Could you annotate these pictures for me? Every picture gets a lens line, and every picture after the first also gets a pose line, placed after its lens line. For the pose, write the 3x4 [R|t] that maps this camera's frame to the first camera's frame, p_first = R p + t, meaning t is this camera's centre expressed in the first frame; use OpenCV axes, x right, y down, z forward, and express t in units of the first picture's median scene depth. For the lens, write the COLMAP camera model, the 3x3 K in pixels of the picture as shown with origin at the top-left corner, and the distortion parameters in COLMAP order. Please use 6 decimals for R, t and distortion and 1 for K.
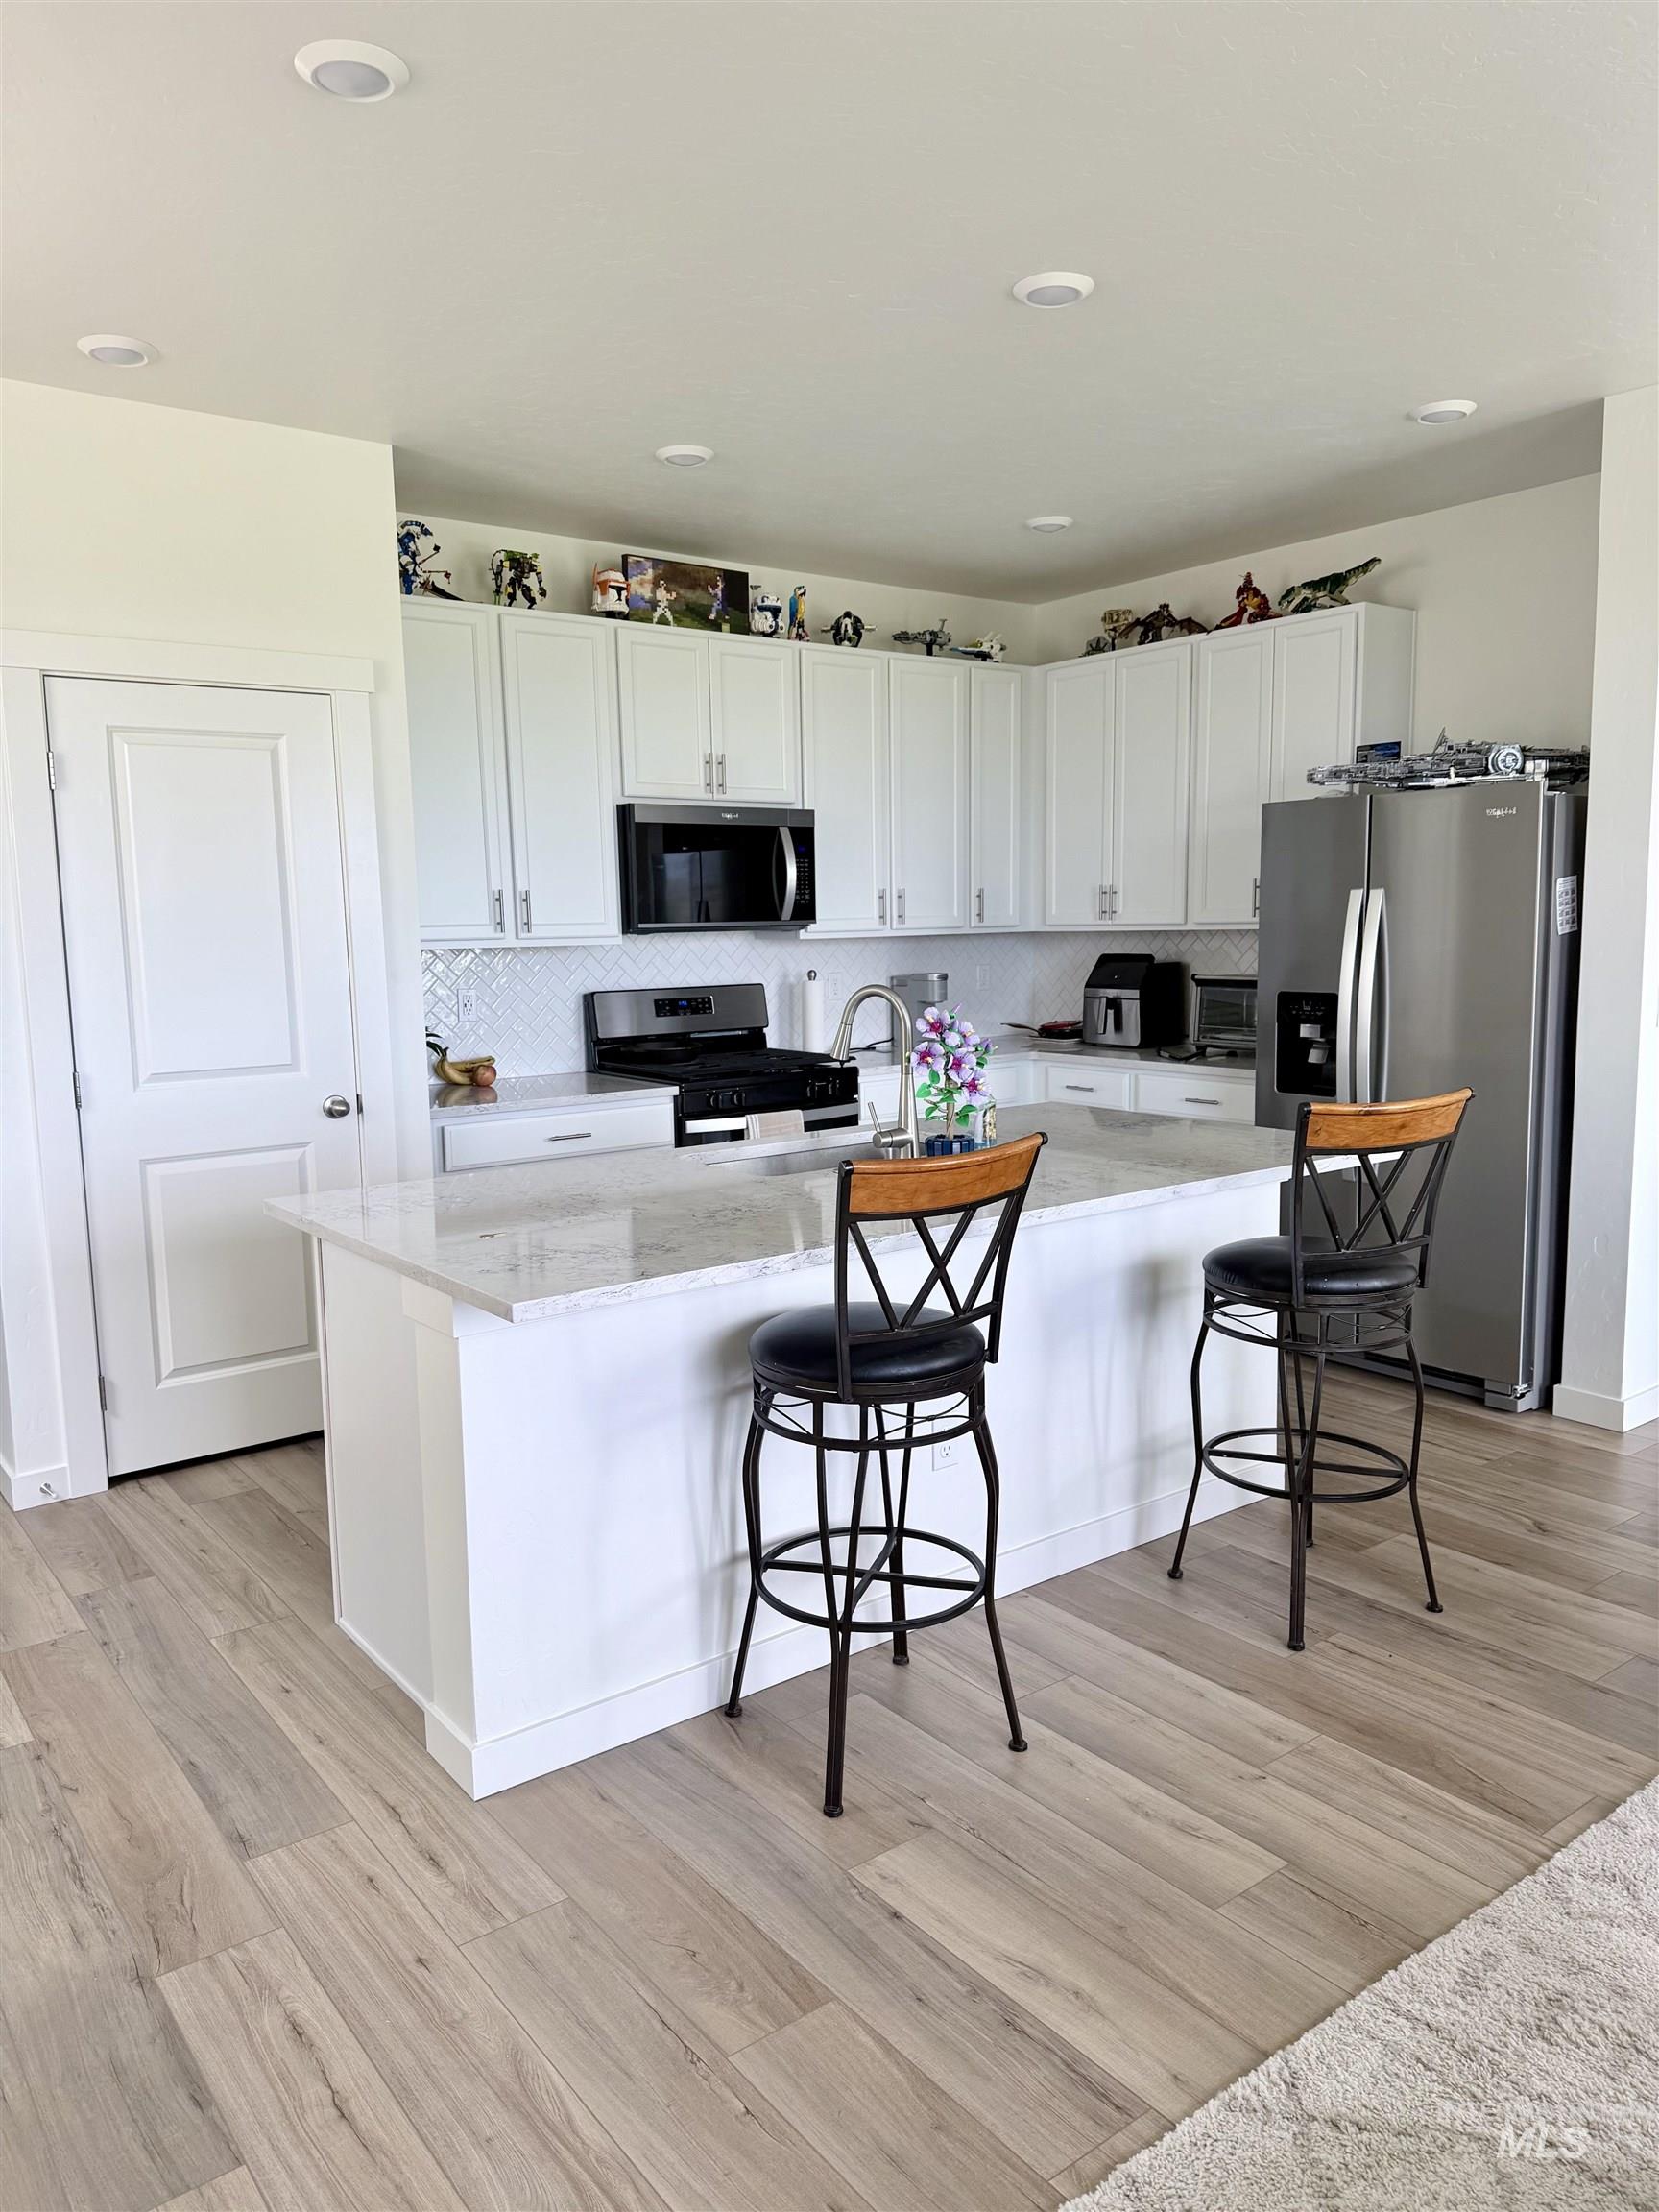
lens RADIAL K [[1576.6, 0, 826.3], [0, 1576.6, 1104.6], [0, 0, 1]] dist [0.004846, -0.002553]
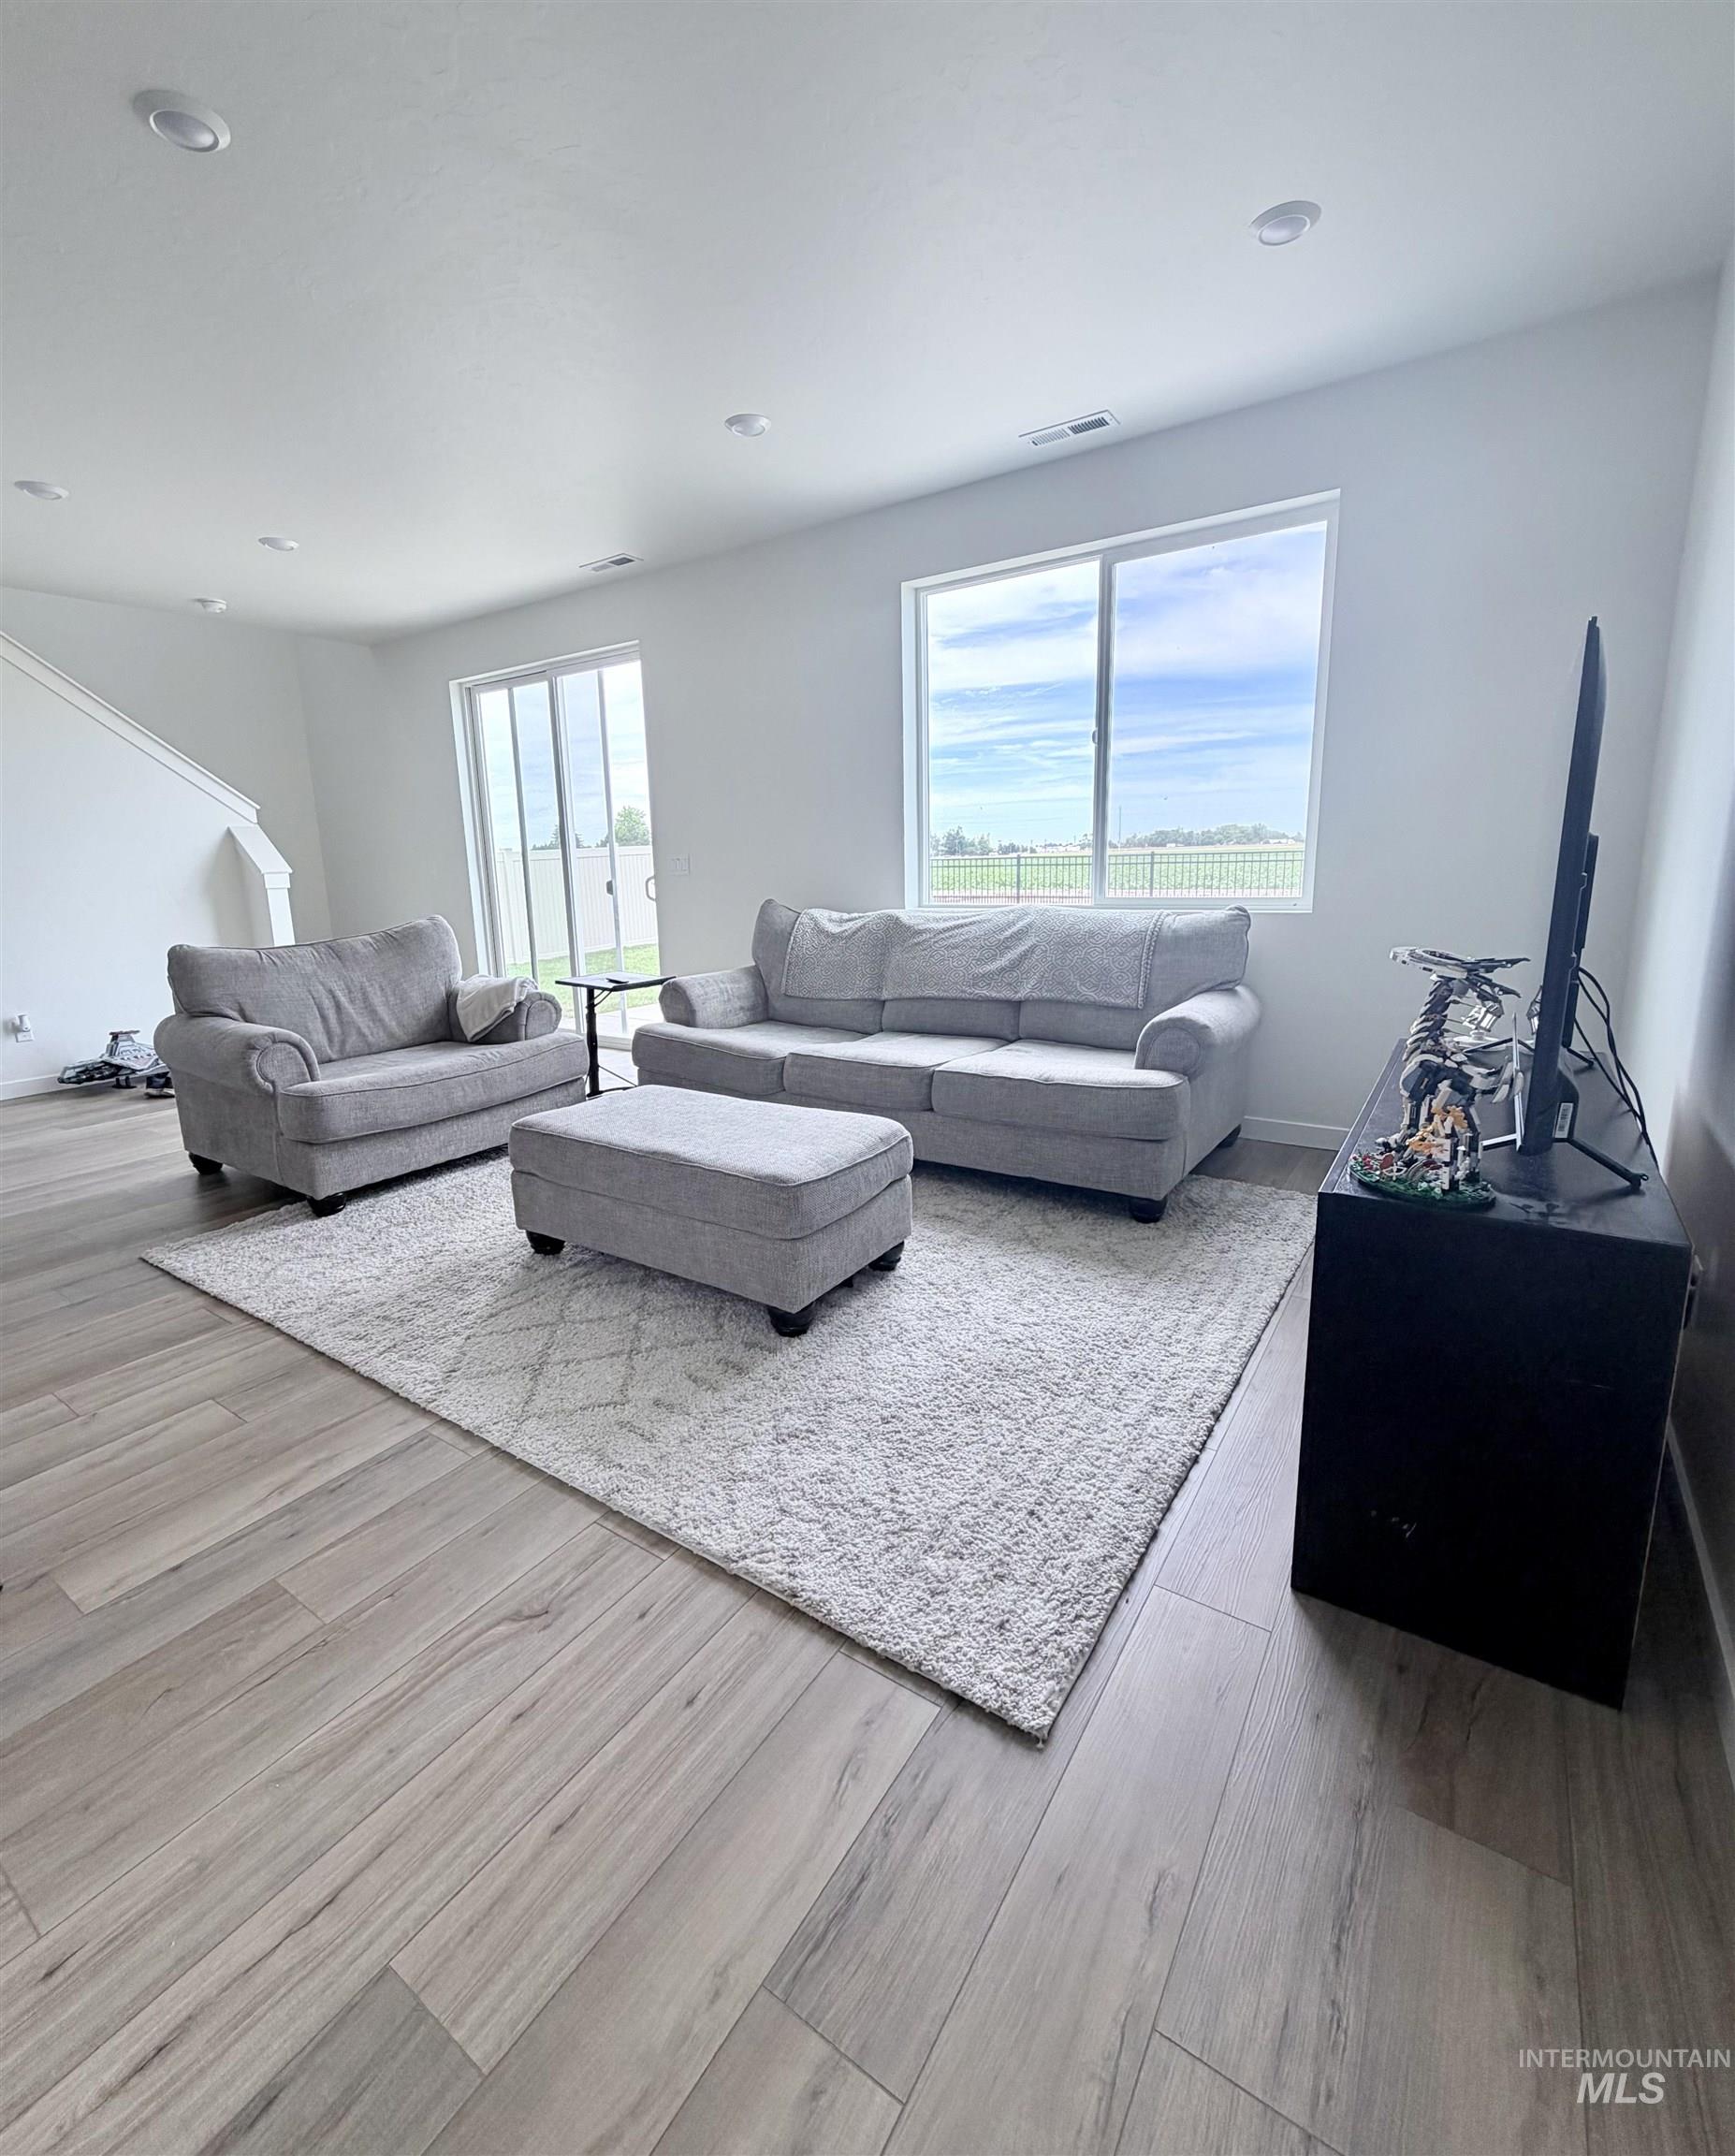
lens RADIAL K [[938.0, 0, 858.9], [0, 938.0, 1063.0], [0, 0, 1]] dist [0.000257, -0.000131]
pose [[-0.322925, -0.178488, 0.929442, -0.760049], [0.158411, 0.958008, 0.239012, 0.065742], [-0.933073, 0.224417, -0.281090, 0.675385]]
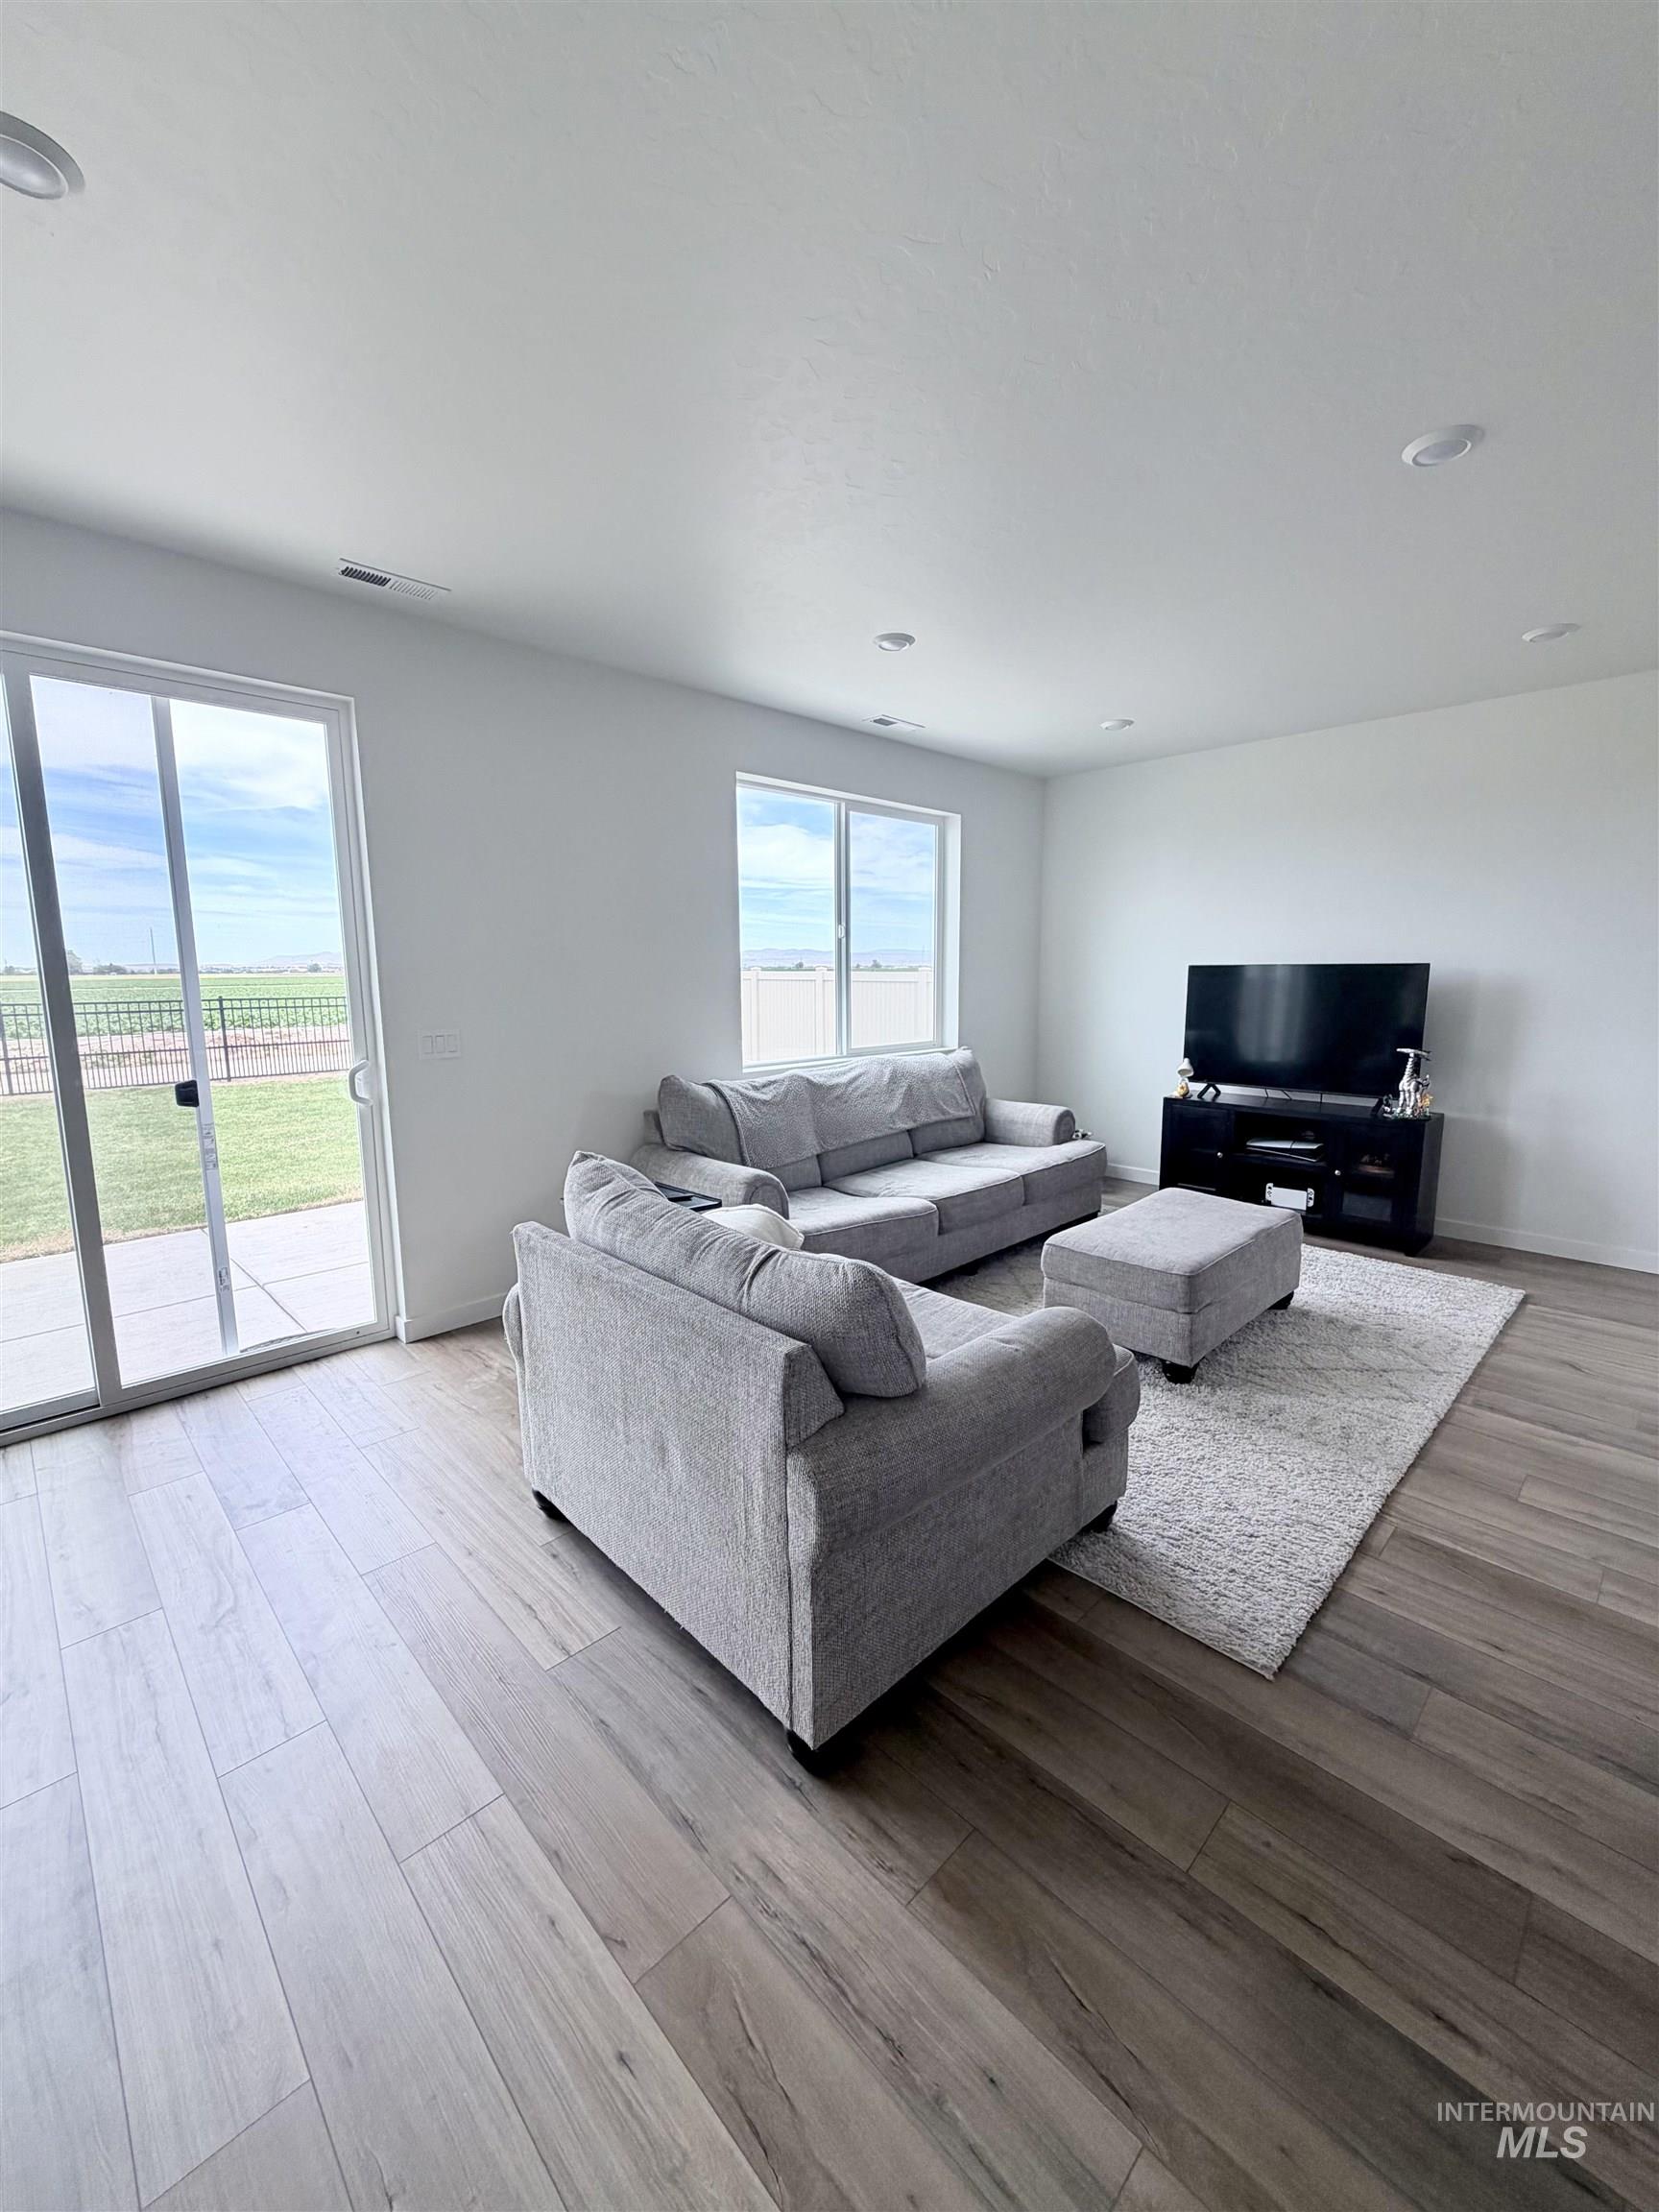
lens RADIAL K [[879.5, 0, 832.4], [0, 879.5, 1099.7], [0, 0, 1]] dist [-0.002387, -0.000073]
pose [[-0.991970, 0.037591, -0.120760, 1.314100], [0.001402, 0.958019, 0.286703, -0.277713], [0.126468, 0.284231, -0.950378, 1.932674]]
